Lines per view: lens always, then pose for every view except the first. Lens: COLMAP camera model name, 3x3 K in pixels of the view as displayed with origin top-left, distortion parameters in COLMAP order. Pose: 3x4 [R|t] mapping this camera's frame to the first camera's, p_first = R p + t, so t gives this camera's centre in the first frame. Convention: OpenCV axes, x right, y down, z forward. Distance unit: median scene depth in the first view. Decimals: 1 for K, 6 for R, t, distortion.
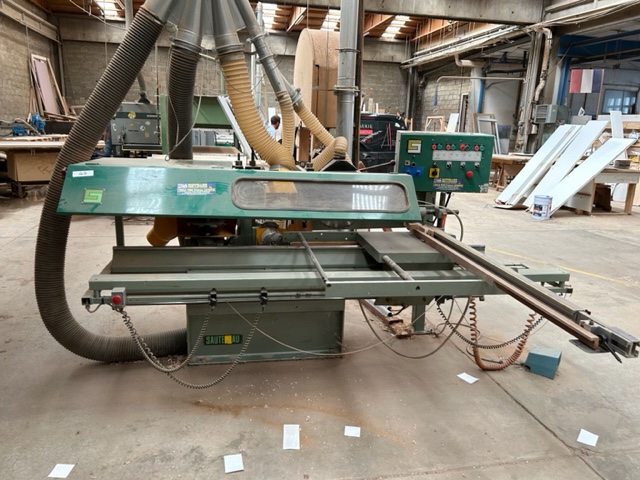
lens RADIAL K [[482.0, 0, 326.8], [0, 482.0, 241.1], [0, 0, 1]] dist [0.063531, -0.068185]
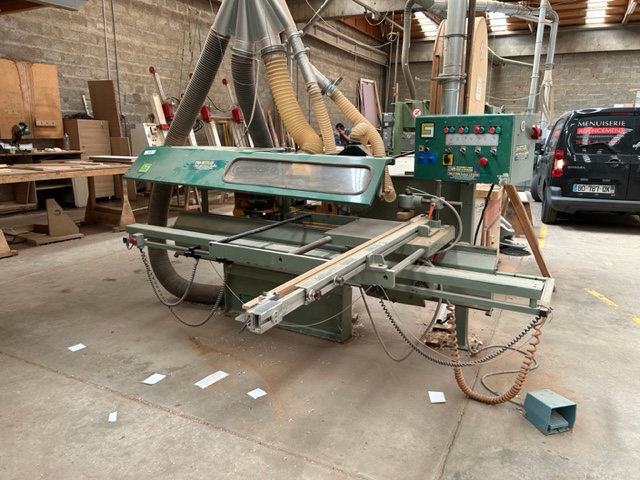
lens RADIAL K [[482.0, 0, 326.8], [0, 482.0, 241.1], [0, 0, 1]] dist [0.063531, -0.068185]
pose [[0.783156, 0.113625, -0.611356, 0.611056], [-0.129441, 0.991416, 0.018446, 0.017650], [0.608204, 0.064688, 0.791140, 0.182212]]
